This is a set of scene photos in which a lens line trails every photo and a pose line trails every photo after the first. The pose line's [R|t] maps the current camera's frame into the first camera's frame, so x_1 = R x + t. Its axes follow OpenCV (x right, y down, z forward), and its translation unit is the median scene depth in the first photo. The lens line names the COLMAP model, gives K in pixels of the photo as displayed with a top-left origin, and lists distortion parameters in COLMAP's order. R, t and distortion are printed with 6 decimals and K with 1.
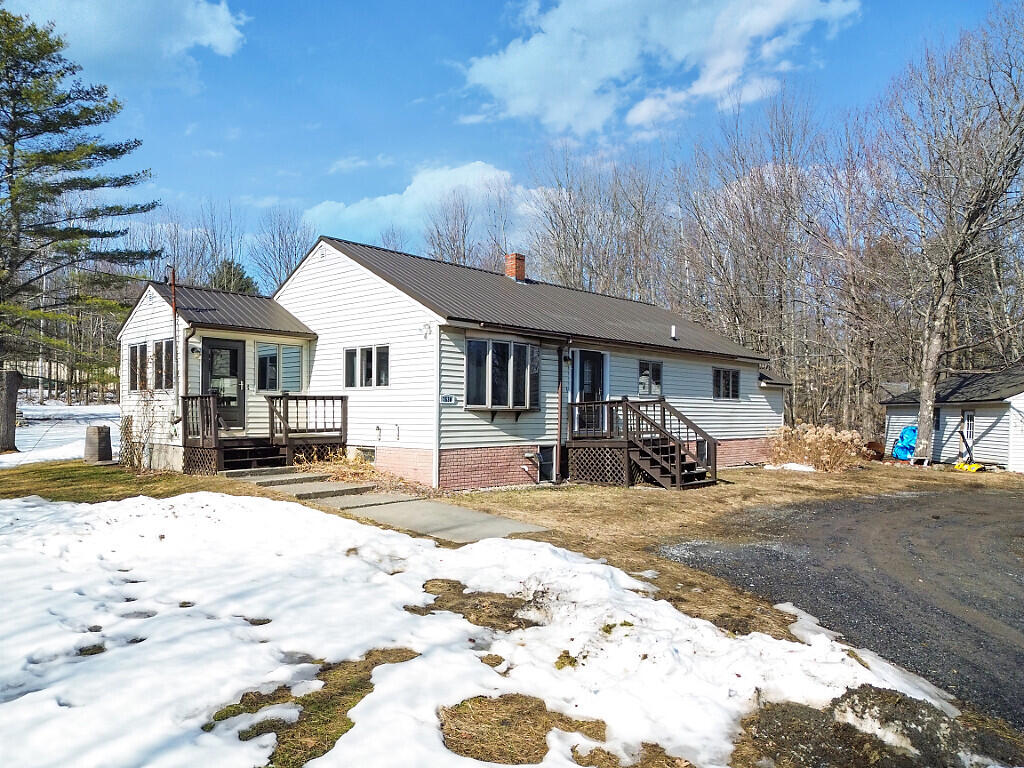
lens RADIAL K [[726.1, 0, 511.9], [0, 726.1, 420.5], [0, 0, 1]] dist [0.038751, 0.000248]
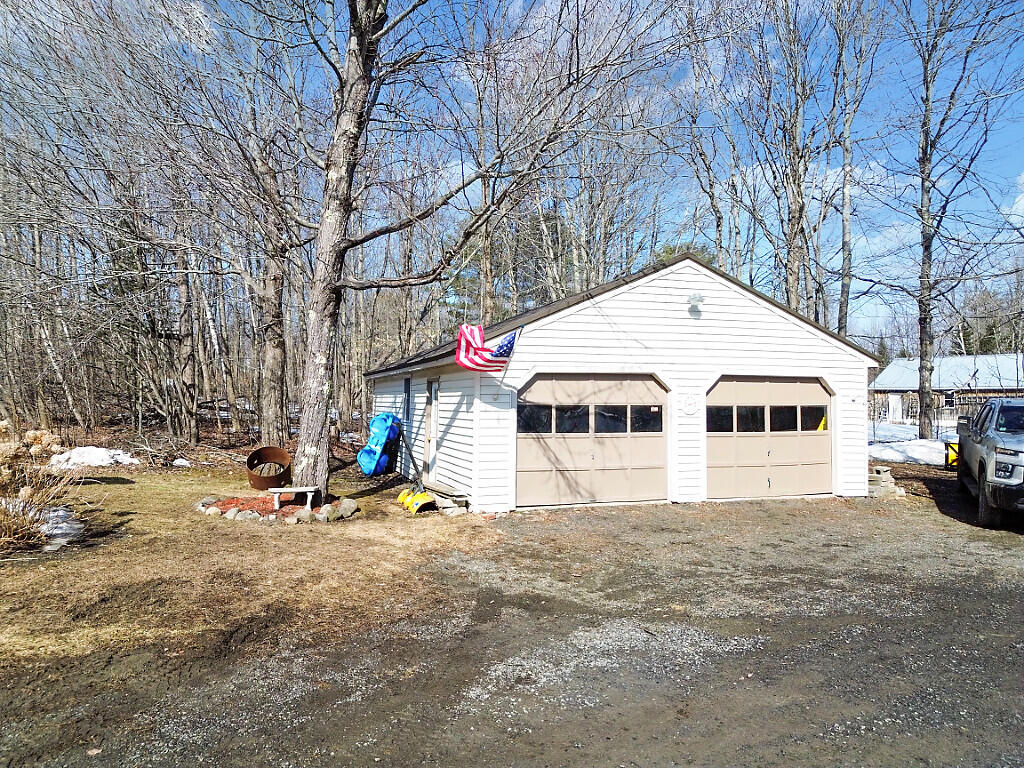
lens RADIAL K [[718.8, 0, 514.8], [0, 718.8, 383.2], [0, 0, 1]] dist [0.062388, -0.056305]
pose [[0.886090, 0.000187, 0.463513, 0.701352], [0.014743, 0.999483, -0.028588, 0.005384], [-0.463279, 0.032165, 0.885629, 0.852952]]
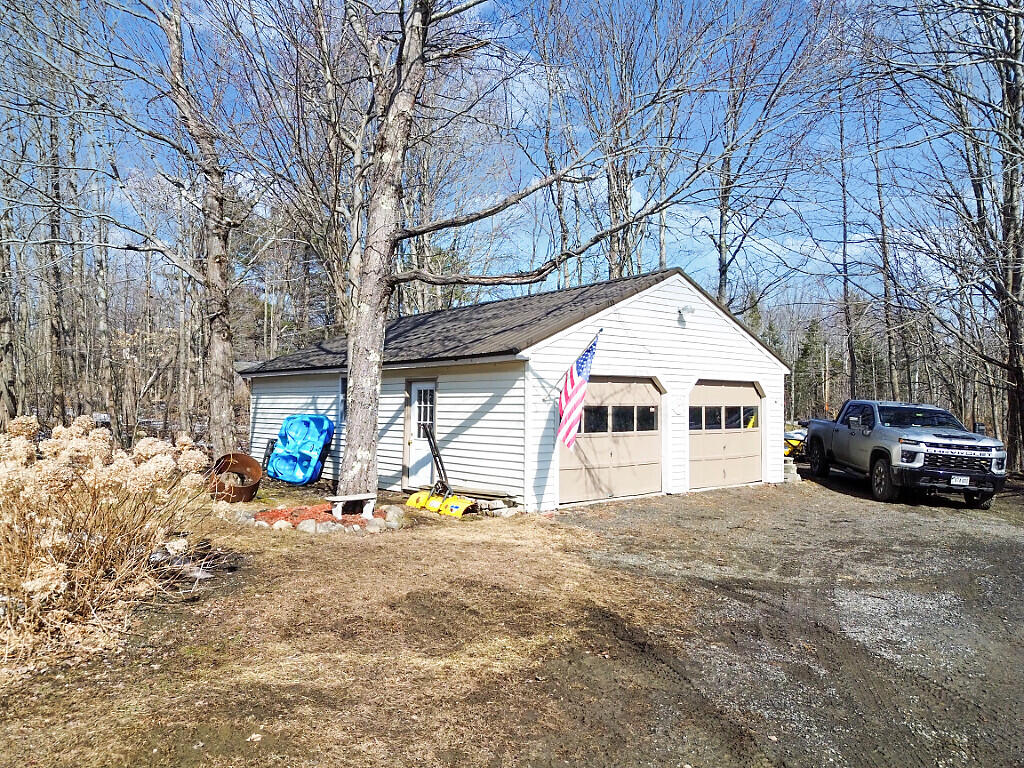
lens RADIAL K [[724.8, 0, 528.9], [0, 724.8, 400.3], [0, 0, 1]] dist [0.064076, -0.049208]
pose [[0.652588, -0.007909, 0.757672, 0.480284], [0.014593, 0.999891, -0.002131, 0.002413], [-0.757572, 0.012448, 0.652632, 1.008830]]
